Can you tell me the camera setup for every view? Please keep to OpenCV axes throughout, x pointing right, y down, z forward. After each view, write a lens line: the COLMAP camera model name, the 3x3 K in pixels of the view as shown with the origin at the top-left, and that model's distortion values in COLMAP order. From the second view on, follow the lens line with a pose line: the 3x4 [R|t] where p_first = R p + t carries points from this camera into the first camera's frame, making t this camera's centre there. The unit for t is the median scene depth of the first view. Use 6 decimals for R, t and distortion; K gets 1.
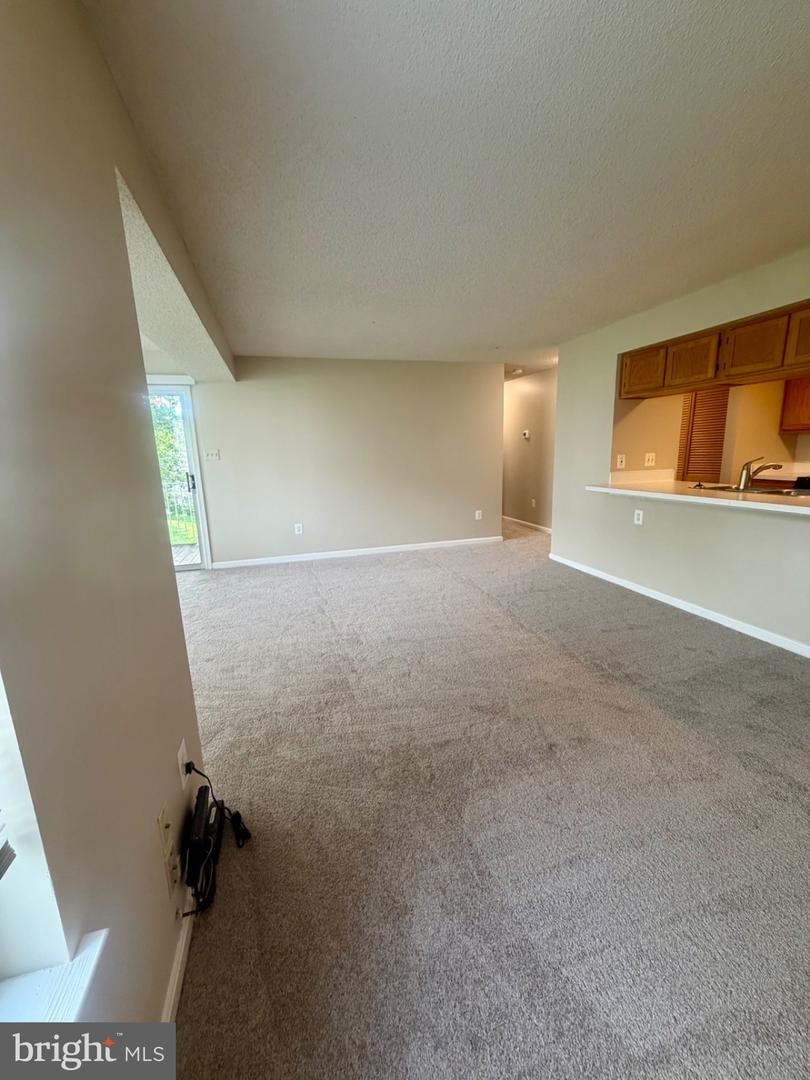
lens RADIAL K [[430.2, 0, 405.0], [0, 430.2, 540.0], [0, 0, 1]] dist [0.000353, 0.000076]
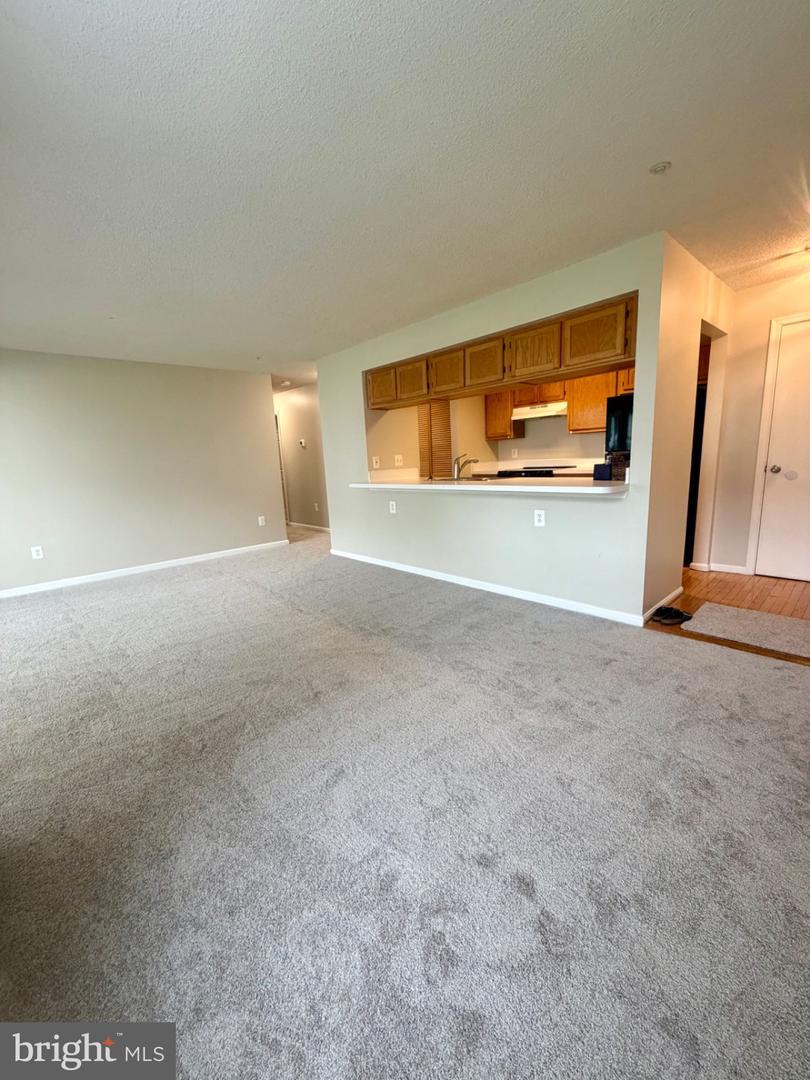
lens RADIAL K [[430.2, 0, 405.0], [0, 430.2, 540.0], [0, 0, 1]] dist [0.000353, 0.000076]
pose [[0.895174, -0.098455, 0.434707, 0.052637], [0.112792, 0.993592, -0.007234, 0.059898], [-0.431209, 0.055507, 0.900543, -0.106127]]
